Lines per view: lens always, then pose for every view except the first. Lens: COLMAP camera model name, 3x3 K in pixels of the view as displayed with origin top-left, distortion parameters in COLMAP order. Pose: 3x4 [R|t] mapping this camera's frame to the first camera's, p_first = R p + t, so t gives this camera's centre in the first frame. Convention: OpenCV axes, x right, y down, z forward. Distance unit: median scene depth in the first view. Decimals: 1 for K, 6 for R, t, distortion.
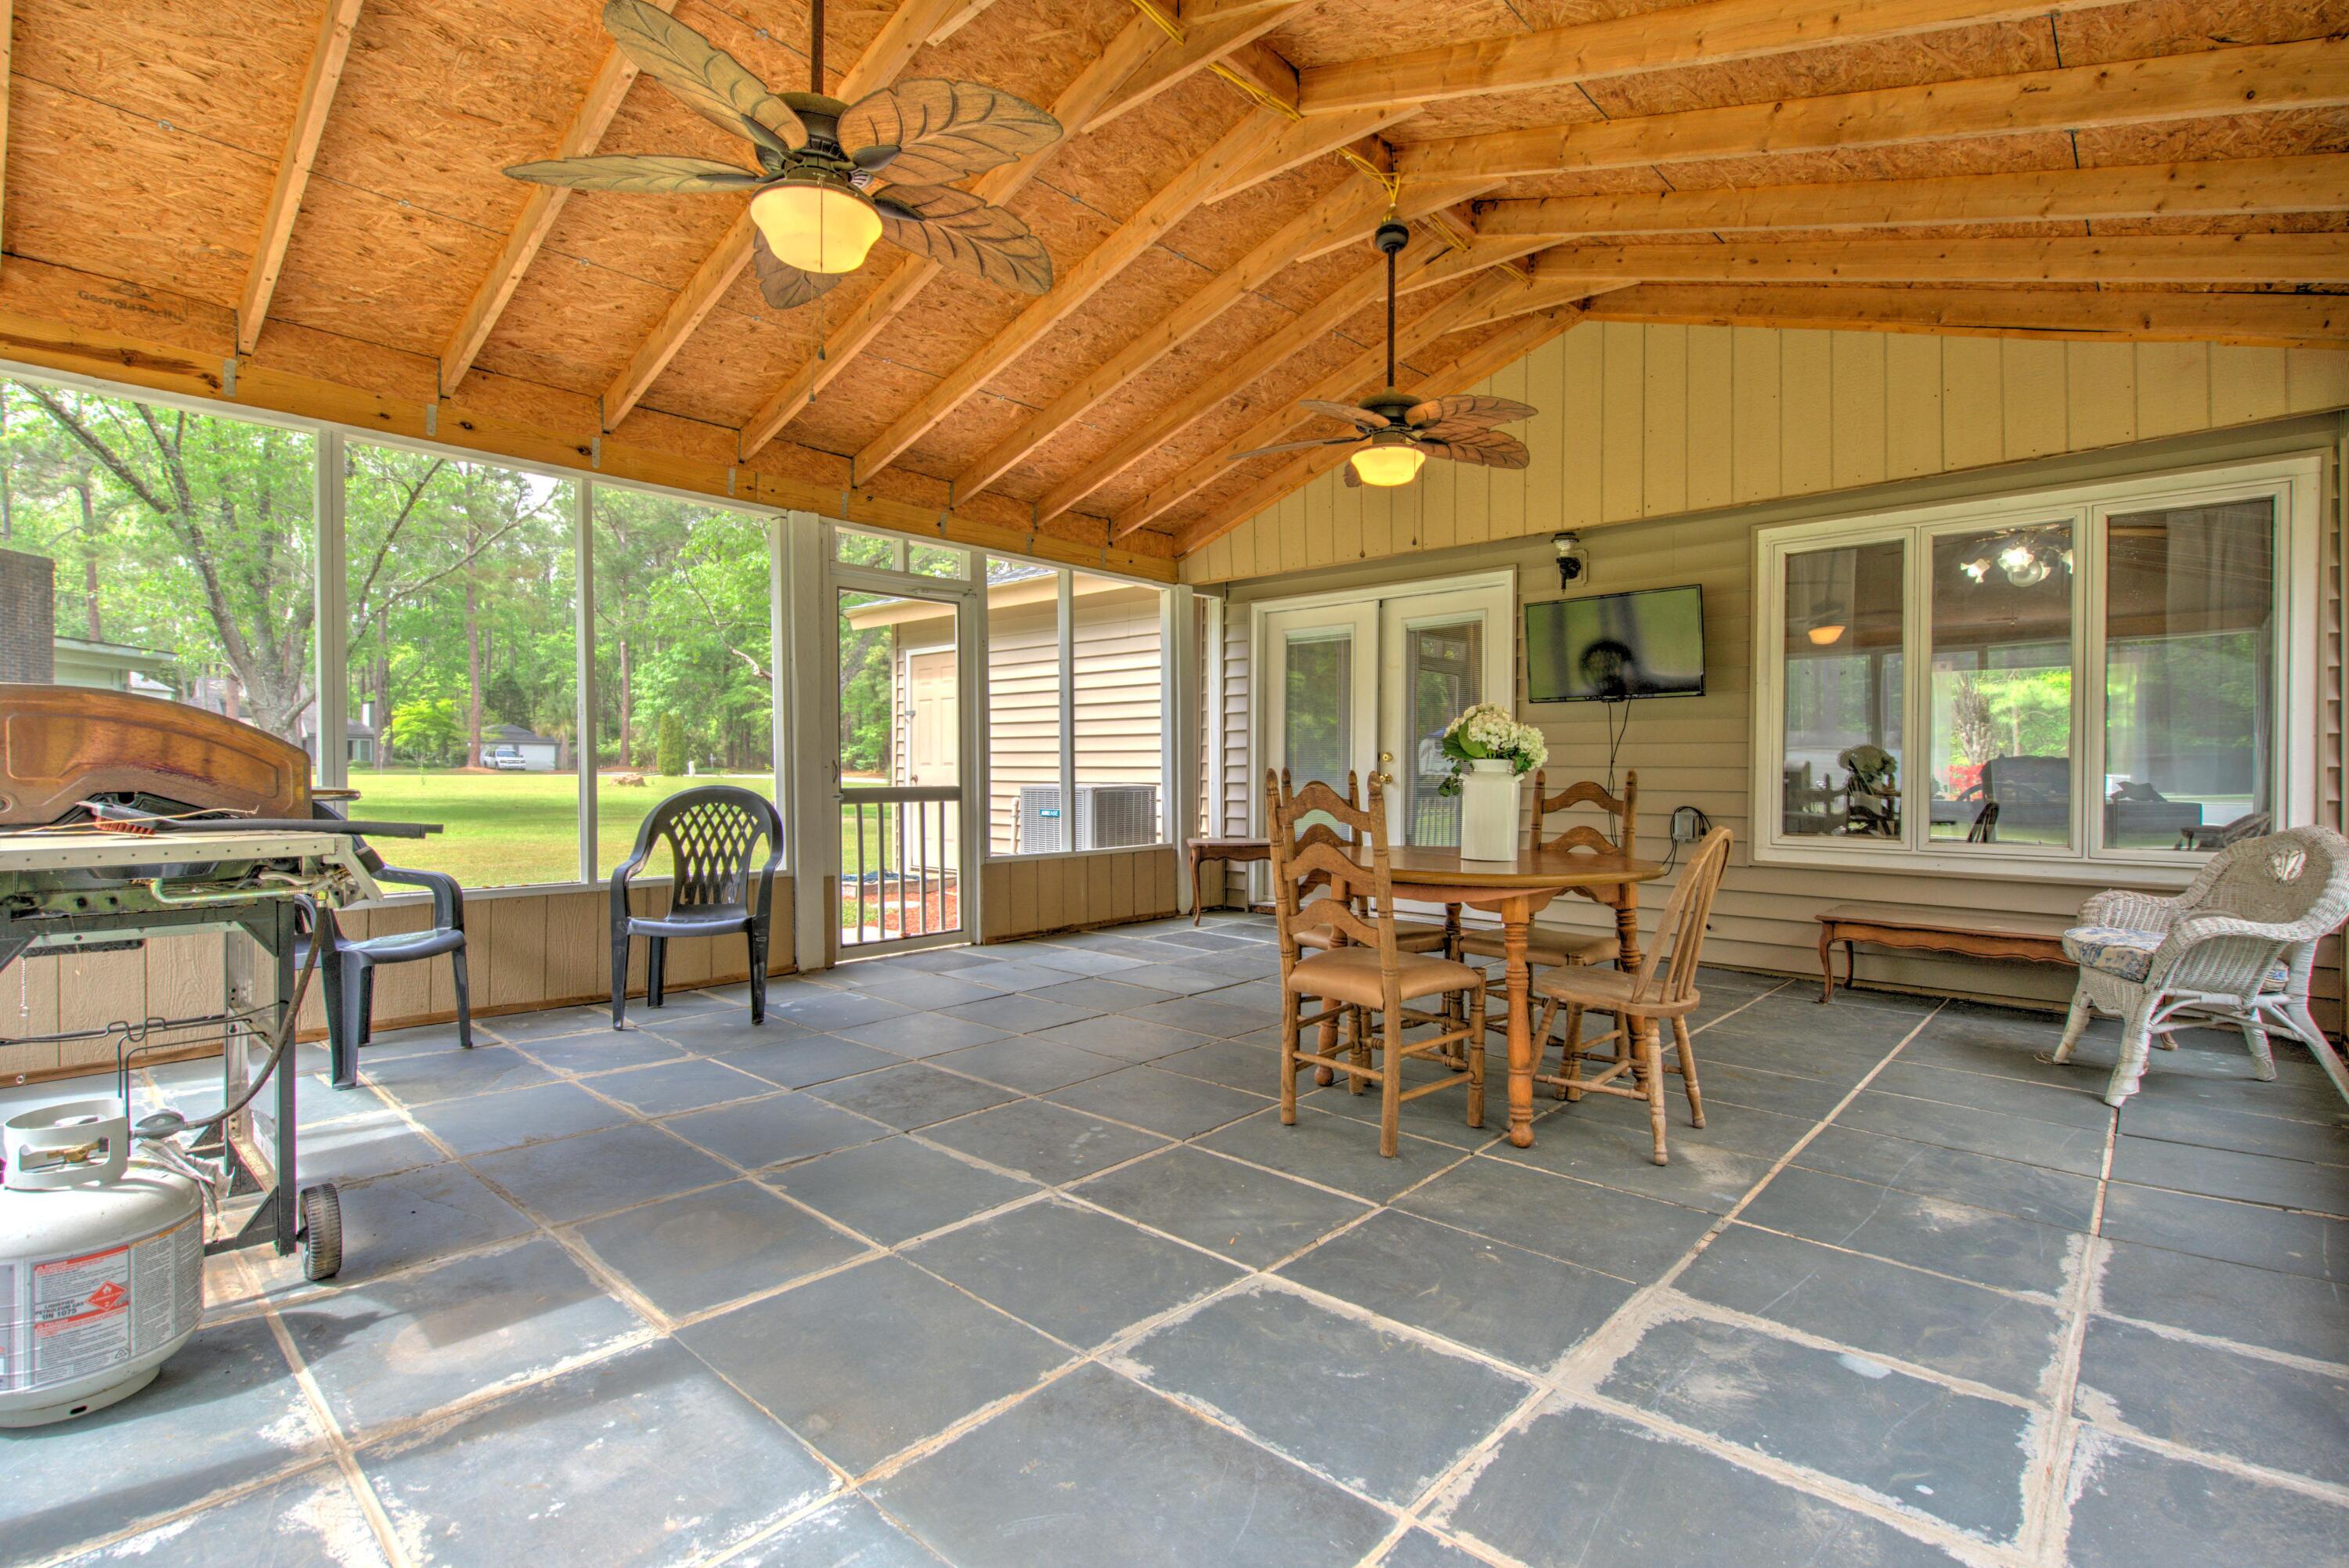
lens RADIAL K [[1064.9, 0, 1174.5], [0, 1064.9, 784.0], [0, 0, 1]] dist [-0.001016, -0.000109]
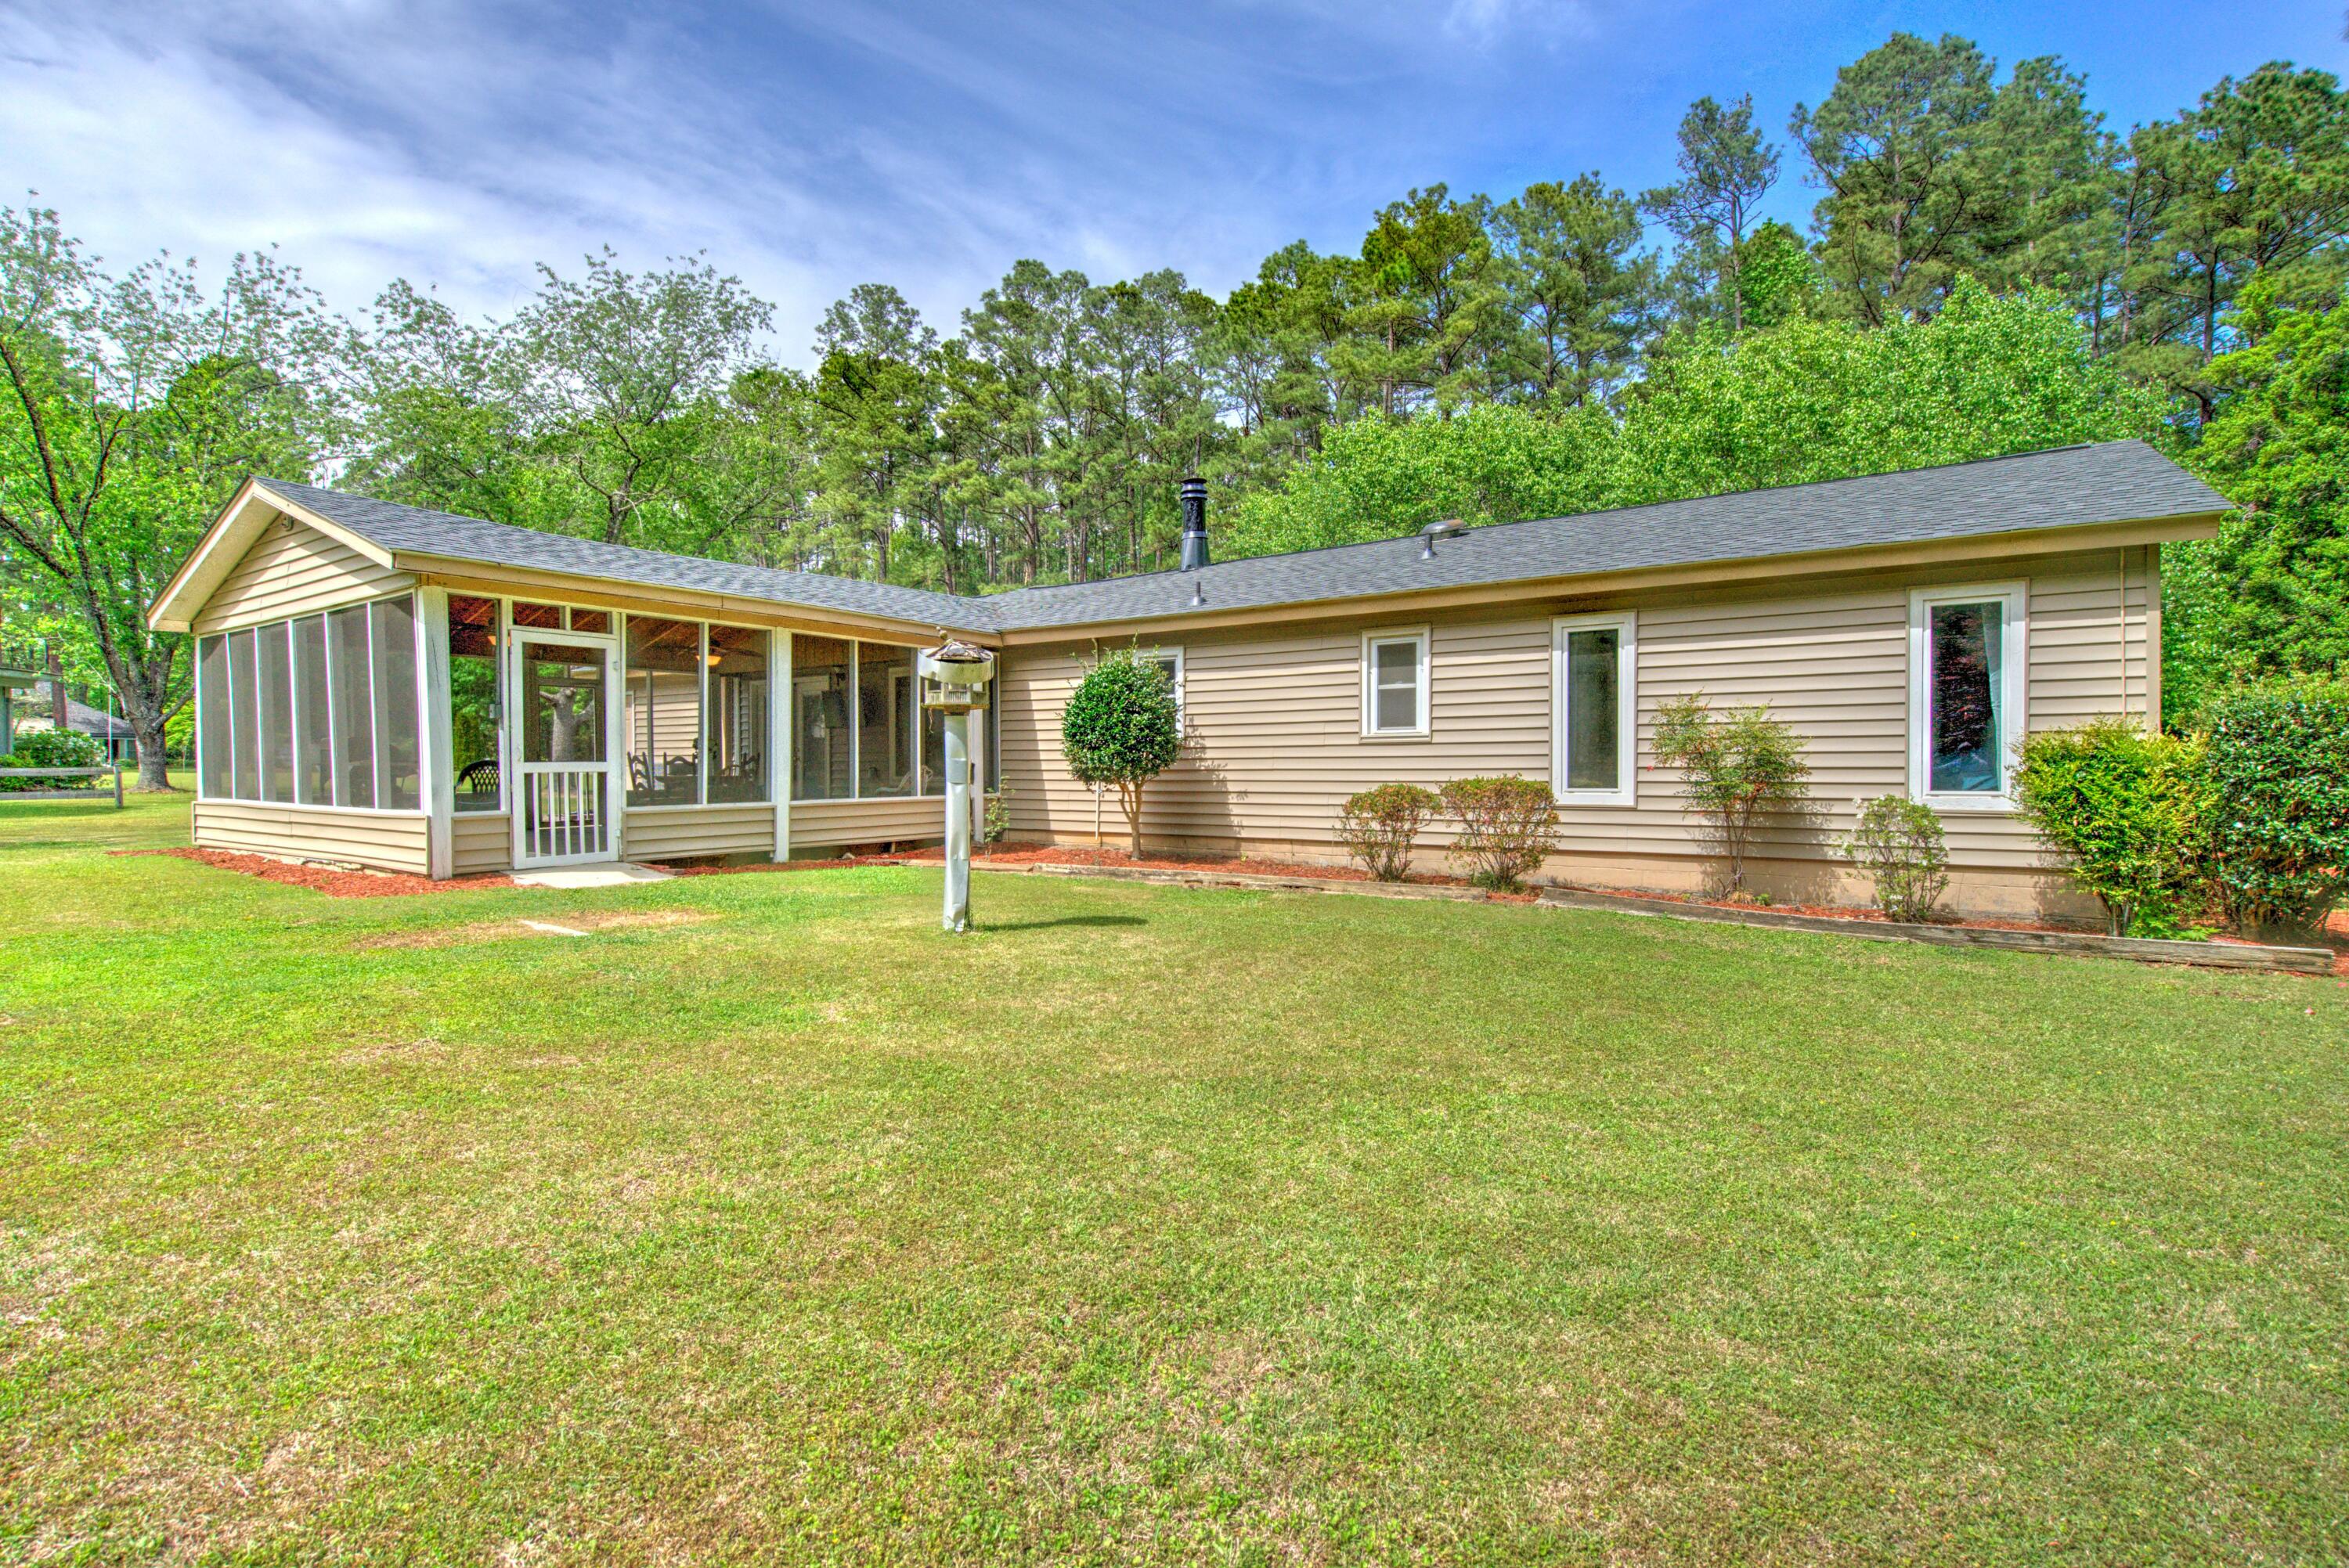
lens RADIAL K [[1064.9, 0, 1174.5], [0, 1064.9, 784.0], [0, 0, 1]] dist [-0.001016, -0.000109]
pose [[0.989393, -0.011542, 0.144802, 0.241589], [0.010890, 0.999927, 0.005293, 0.019207], [-0.144853, -0.003660, 0.989446, -0.519978]]
